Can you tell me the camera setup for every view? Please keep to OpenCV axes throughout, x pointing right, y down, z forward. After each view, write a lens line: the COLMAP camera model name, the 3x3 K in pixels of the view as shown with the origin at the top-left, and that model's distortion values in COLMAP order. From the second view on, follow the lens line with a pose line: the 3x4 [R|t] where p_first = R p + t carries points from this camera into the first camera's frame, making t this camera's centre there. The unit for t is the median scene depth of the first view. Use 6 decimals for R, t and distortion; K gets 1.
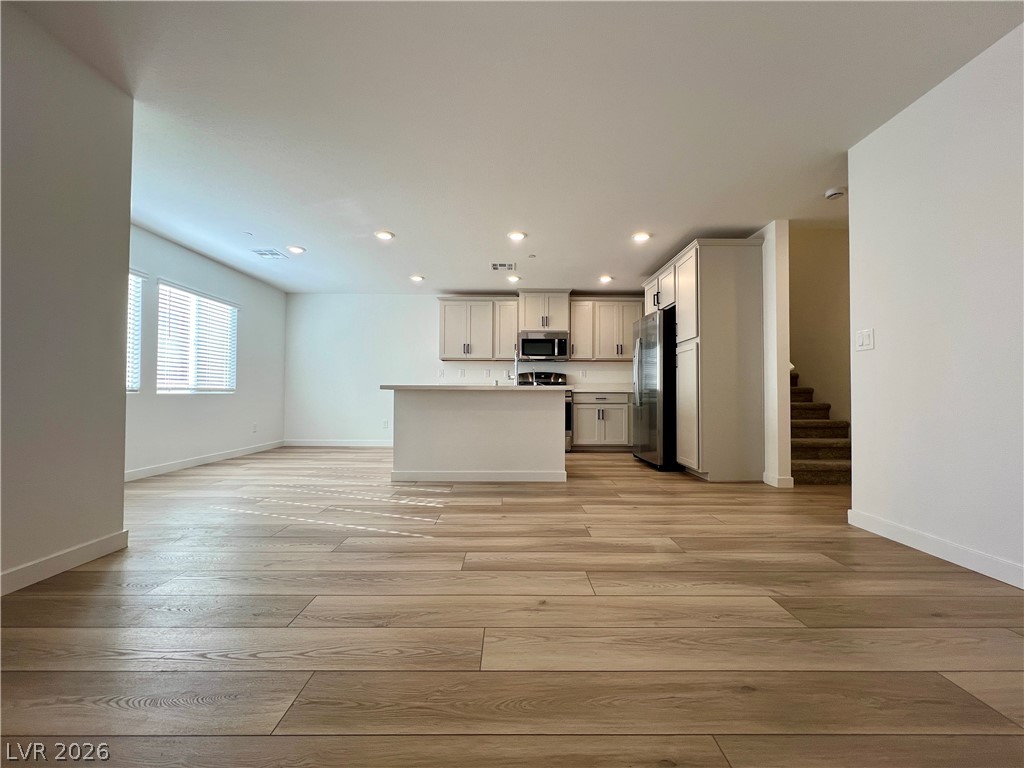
lens RADIAL K [[410.5, 0, 513.9], [0, 410.5, 389.6], [0, 0, 1]] dist [-0.000967, 0.000035]
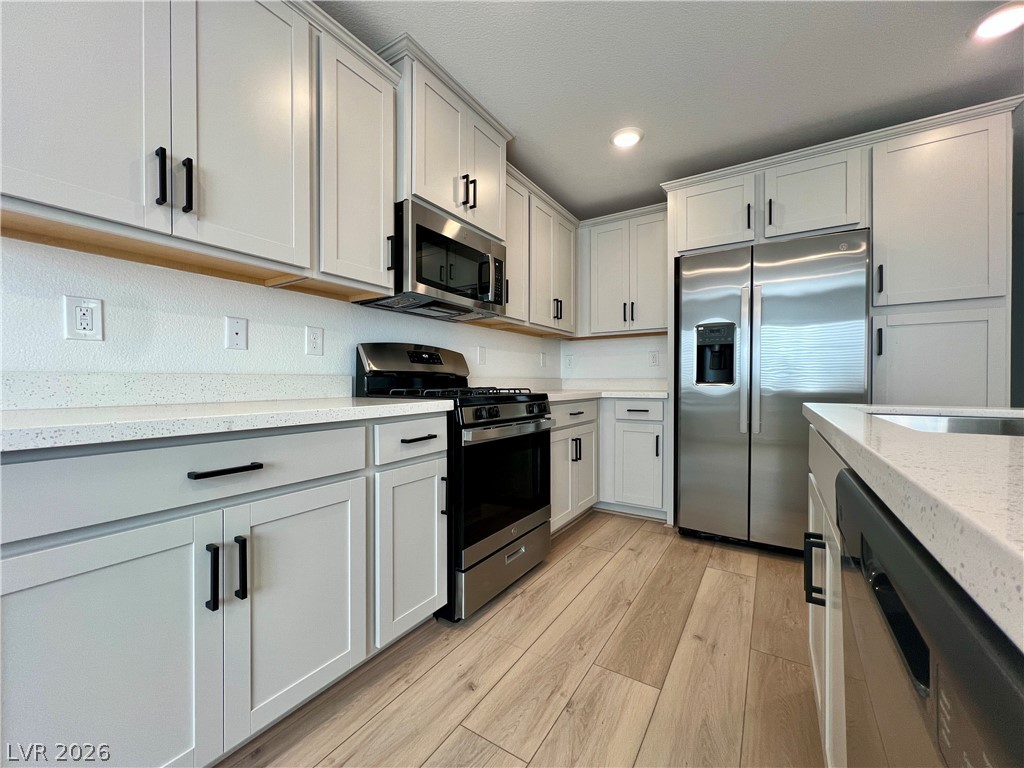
lens RADIAL K [[410.5, 0, 513.8], [0, 410.5, 384.5], [0, 0, 1]] dist [-0.000967, 0.000035]
pose [[0.539824, -0.001318, 0.841777, -0.274598], [-0.016122, 0.999799, 0.011905, -0.019548], [-0.841624, -0.019997, 0.539694, 1.115905]]
